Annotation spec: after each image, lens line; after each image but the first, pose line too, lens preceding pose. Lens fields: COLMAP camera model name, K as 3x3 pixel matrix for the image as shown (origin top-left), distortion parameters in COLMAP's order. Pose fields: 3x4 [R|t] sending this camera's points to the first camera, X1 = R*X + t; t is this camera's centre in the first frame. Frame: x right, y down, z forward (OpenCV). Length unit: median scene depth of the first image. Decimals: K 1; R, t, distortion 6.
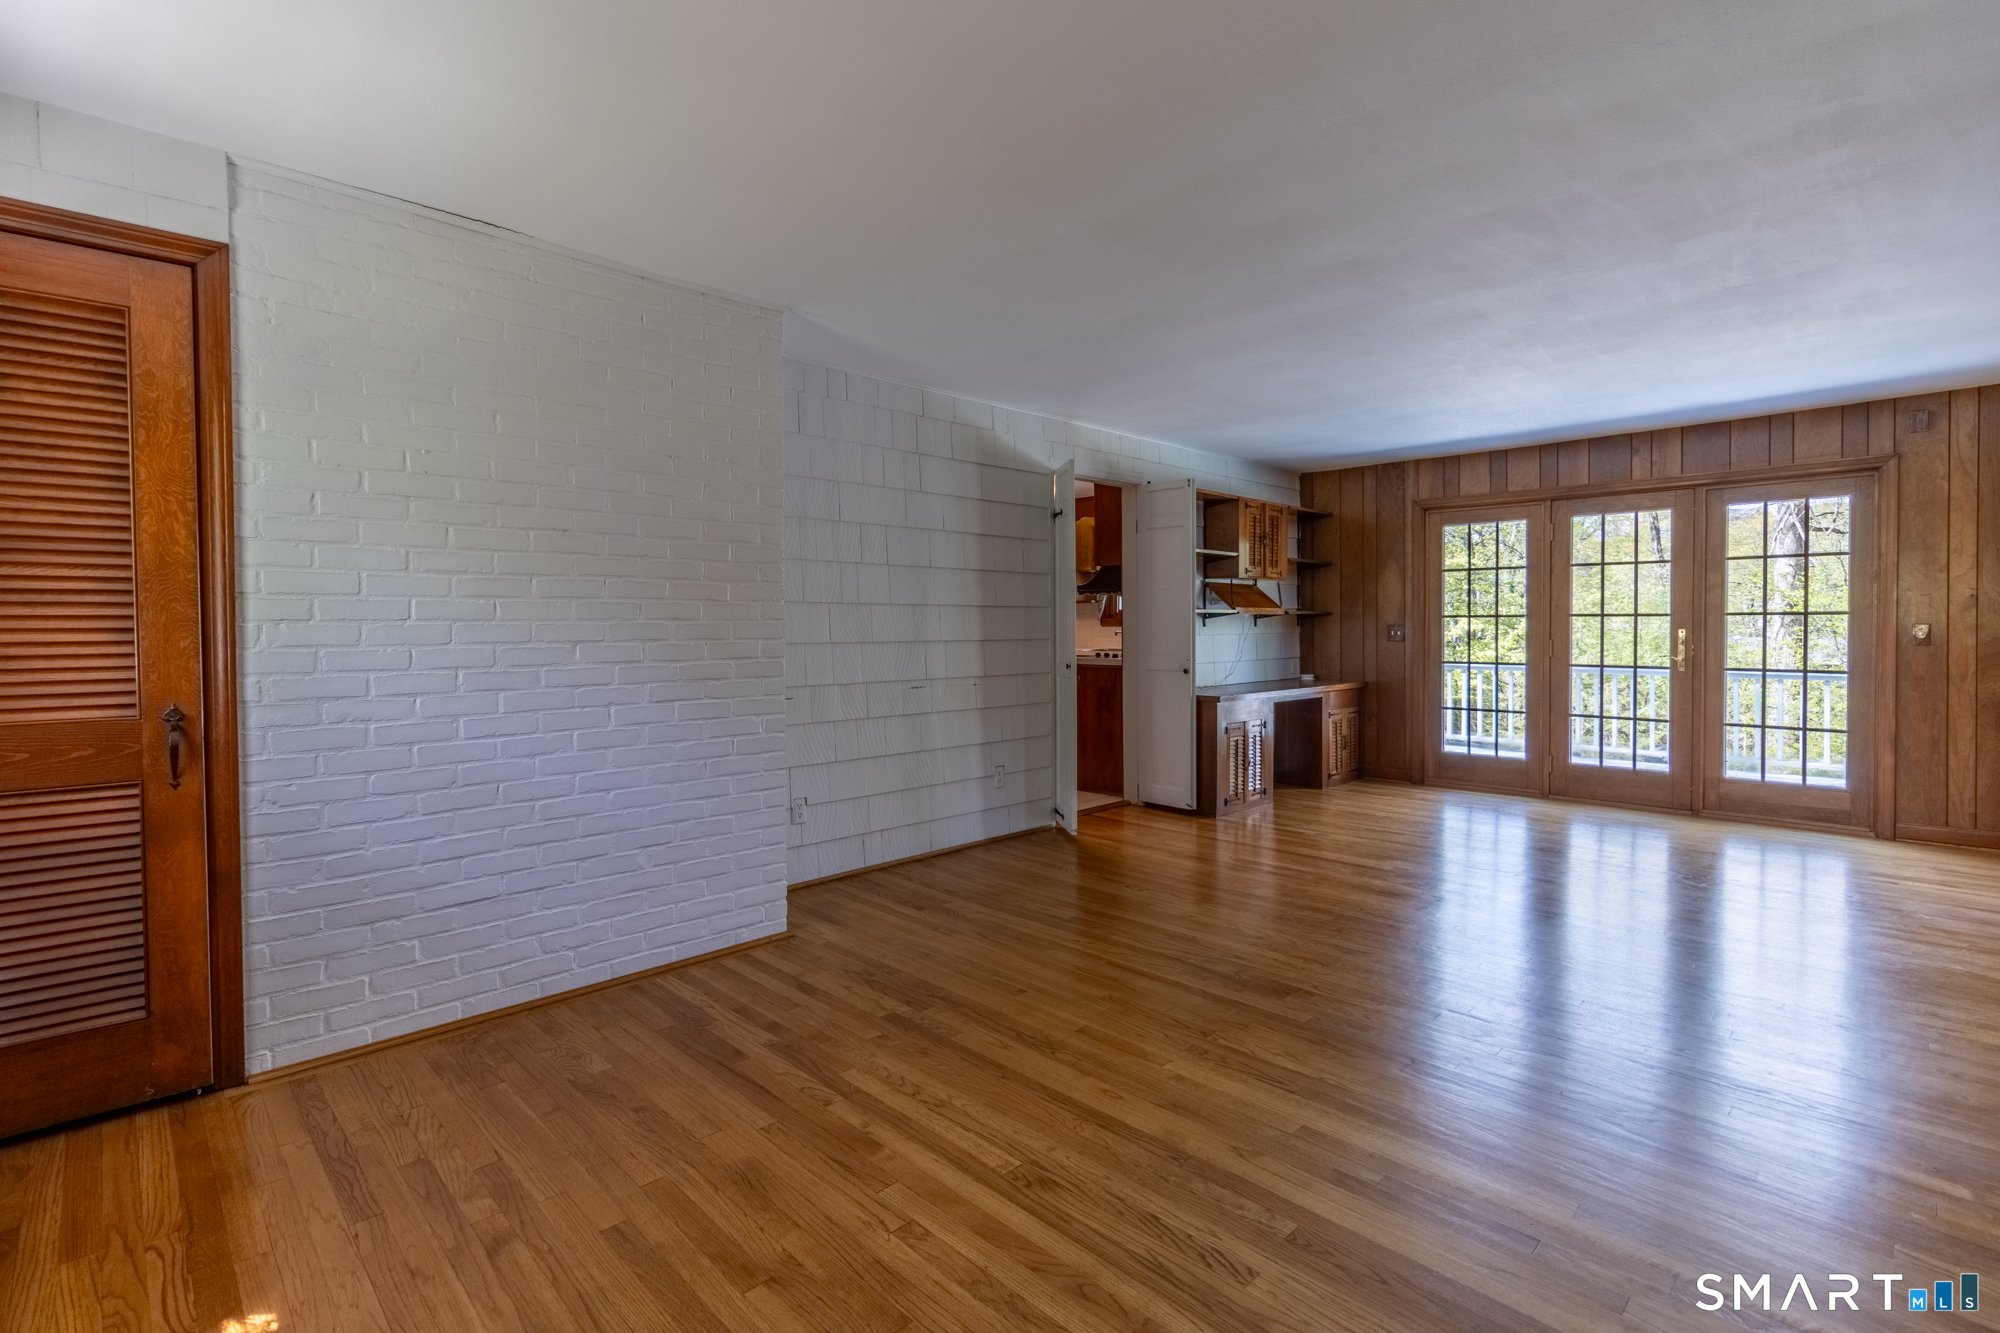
lens RADIAL K [[921.3, 0, 998.8], [0, 921.3, 642.7], [0, 0, 1]] dist [-0.001197, 0.001159]
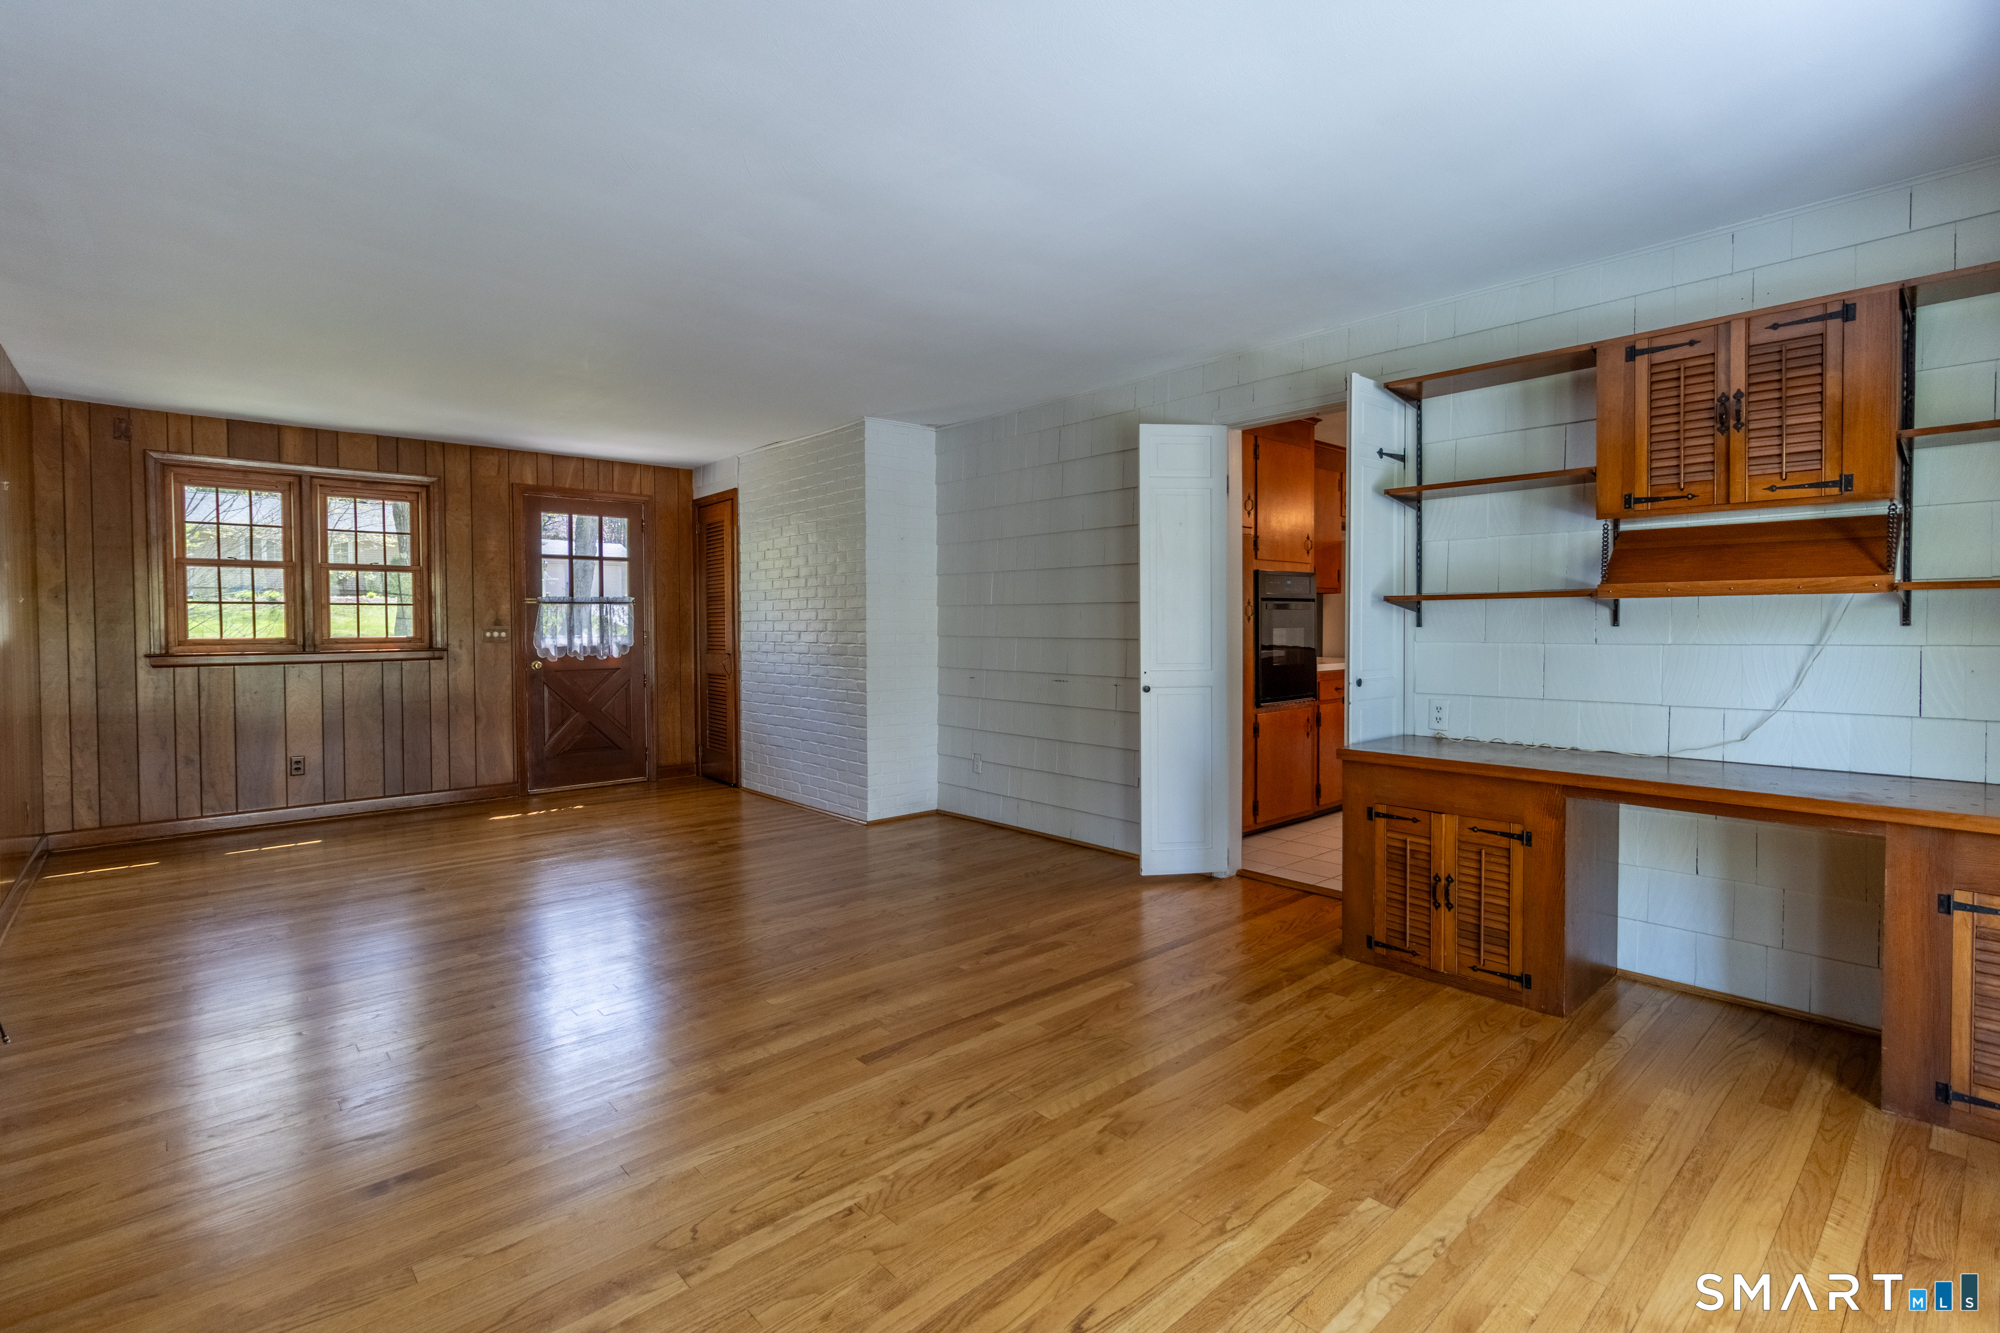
lens RADIAL K [[921.3, 0, 998.8], [0, 921.3, 642.7], [0, 0, 1]] dist [-0.001197, 0.001159]
pose [[-0.040011, 0.025422, -0.998876, 1.194611], [-0.016261, 0.999527, 0.026090, -0.027612], [0.999067, 0.017286, -0.039579, 1.180414]]
